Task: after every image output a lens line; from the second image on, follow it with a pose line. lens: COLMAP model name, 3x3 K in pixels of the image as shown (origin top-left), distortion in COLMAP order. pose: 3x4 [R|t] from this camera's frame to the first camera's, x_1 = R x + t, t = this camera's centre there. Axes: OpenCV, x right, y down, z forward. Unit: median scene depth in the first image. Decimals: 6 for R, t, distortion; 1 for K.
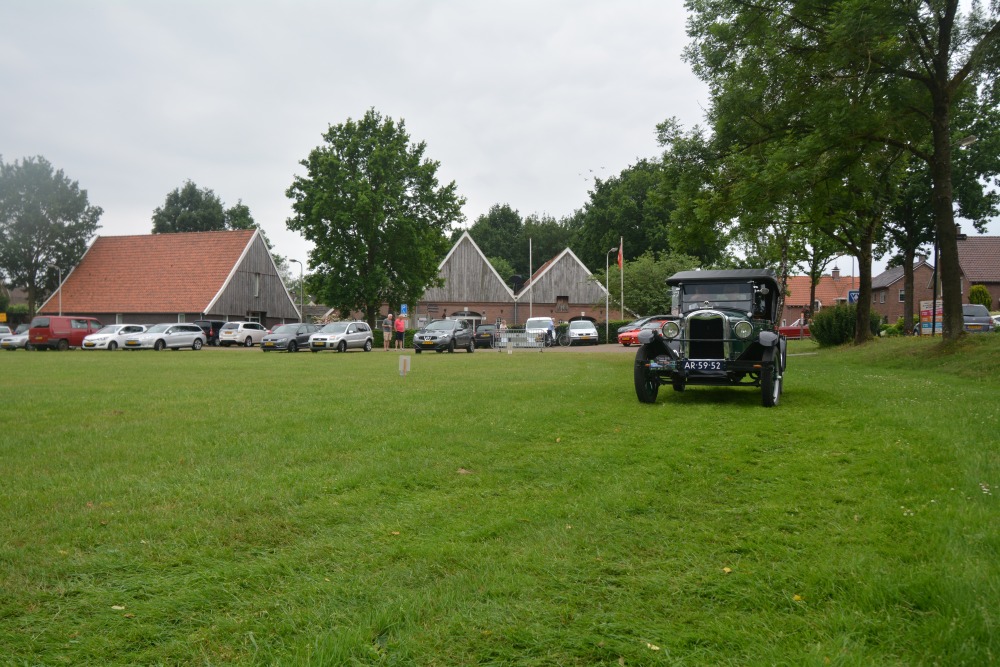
lens RADIAL K [[831.9, 0, 477.3], [0, 831.9, 339.1], [0, 0, 1]] dist [0.009665, -0.030762]
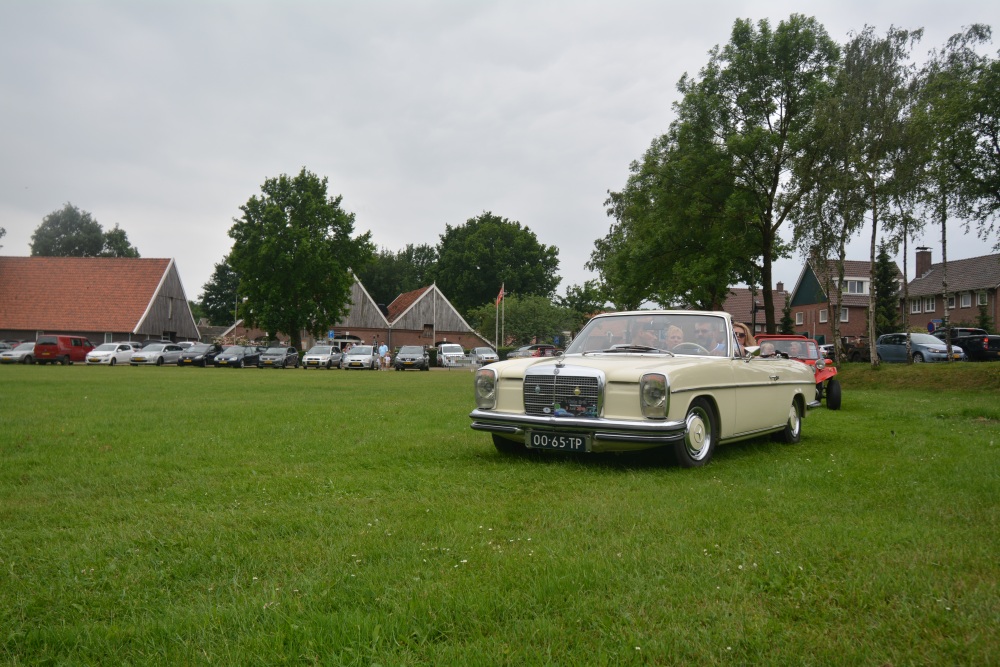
lens RADIAL K [[831.9, 0, 477.3], [0, 831.9, 339.1], [0, 0, 1]] dist [0.009665, -0.030762]
pose [[0.962235, 0.021681, 0.271354, -0.182847], [-0.015061, 0.999537, -0.026456, -0.000075], [-0.271802, 0.021370, 0.962116, -0.198575]]
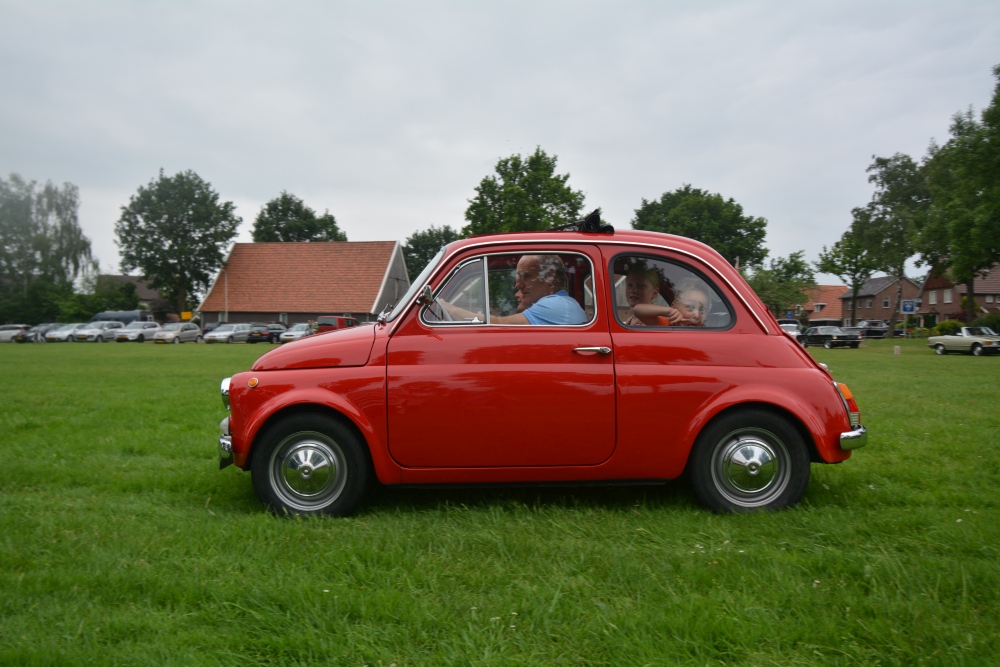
lens RADIAL K [[831.9, 0, 477.3], [0, 831.9, 339.1], [0, 0, 1]] dist [0.009665, -0.030762]
pose [[0.991945, 0.004144, 0.126600, -0.321488], [-0.004360, 0.999989, 0.001434, 0.002523], [-0.126593, -0.001974, 0.991953, -0.171130]]
